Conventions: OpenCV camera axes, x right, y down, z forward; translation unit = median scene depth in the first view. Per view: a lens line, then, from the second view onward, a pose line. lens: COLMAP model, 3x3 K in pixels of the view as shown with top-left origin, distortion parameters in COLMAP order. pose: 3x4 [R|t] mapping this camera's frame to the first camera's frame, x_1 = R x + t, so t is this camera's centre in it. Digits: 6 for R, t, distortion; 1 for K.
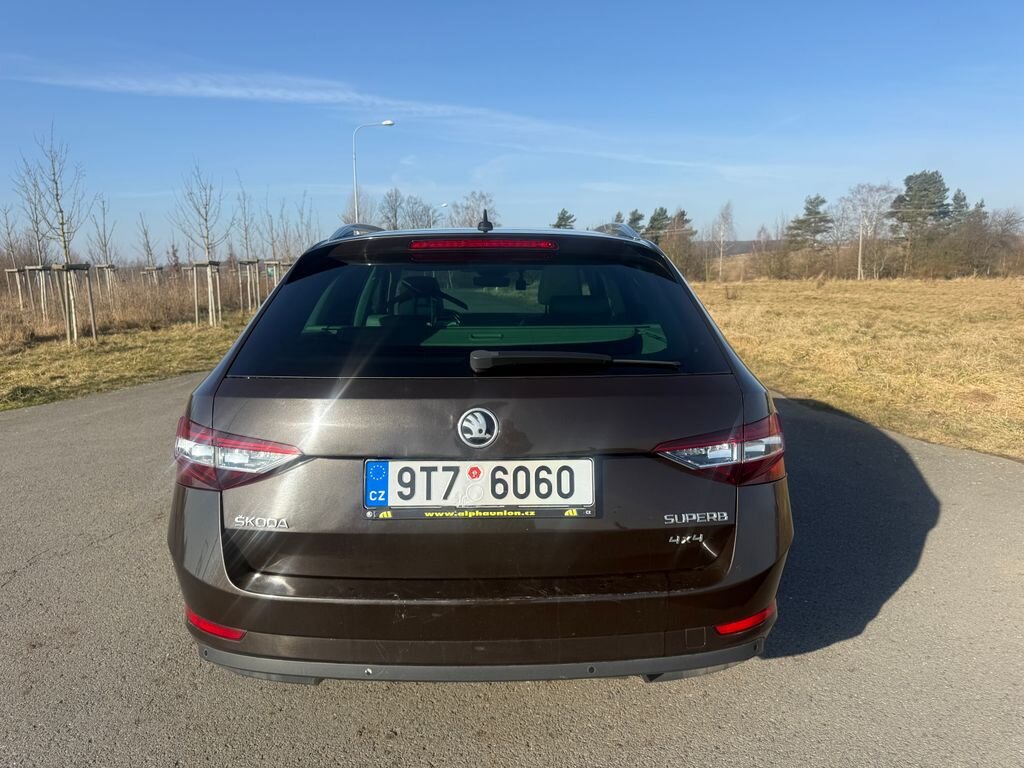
lens RADIAL K [[729.9, 0, 513.2], [0, 729.9, 388.7], [0, 0, 1]] dist [0.043359, -0.054419]
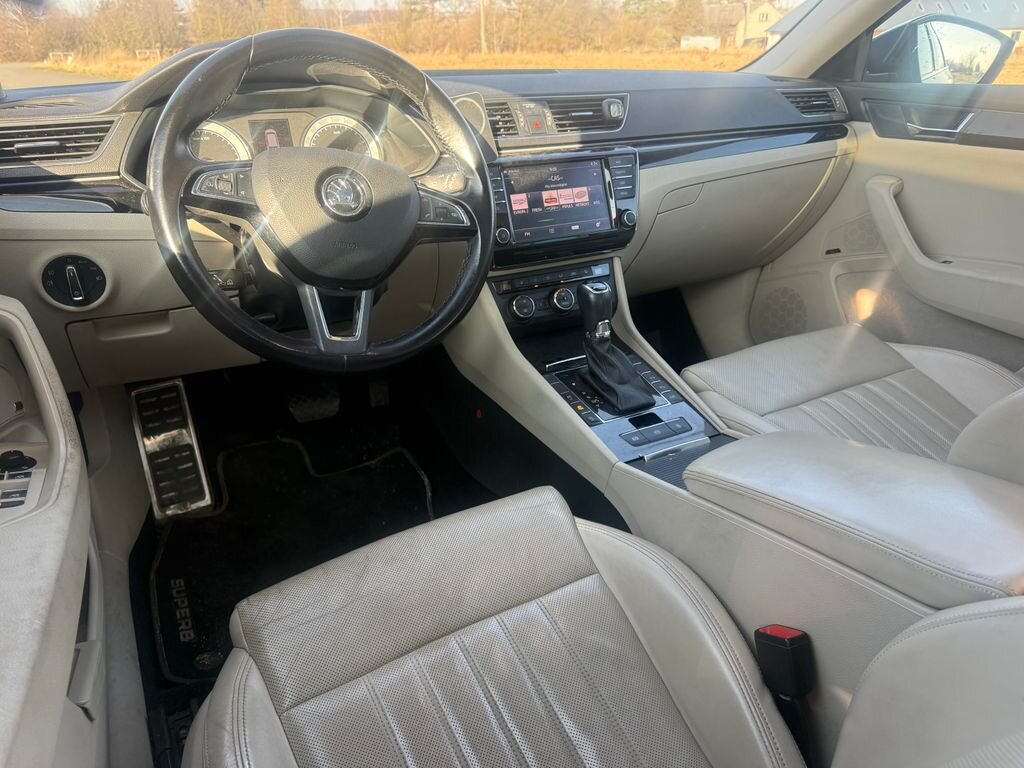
lens RADIAL K [[729.9, 0, 515.7], [0, 729.9, 393.7], [0, 0, 1]] dist [0.043359, -0.054419]
pose [[0.872741, -0.204718, 0.443186, -0.111789], [0.073521, 0.952589, 0.295242, -0.015319], [-0.482616, -0.225086, 0.846415, 0.241482]]
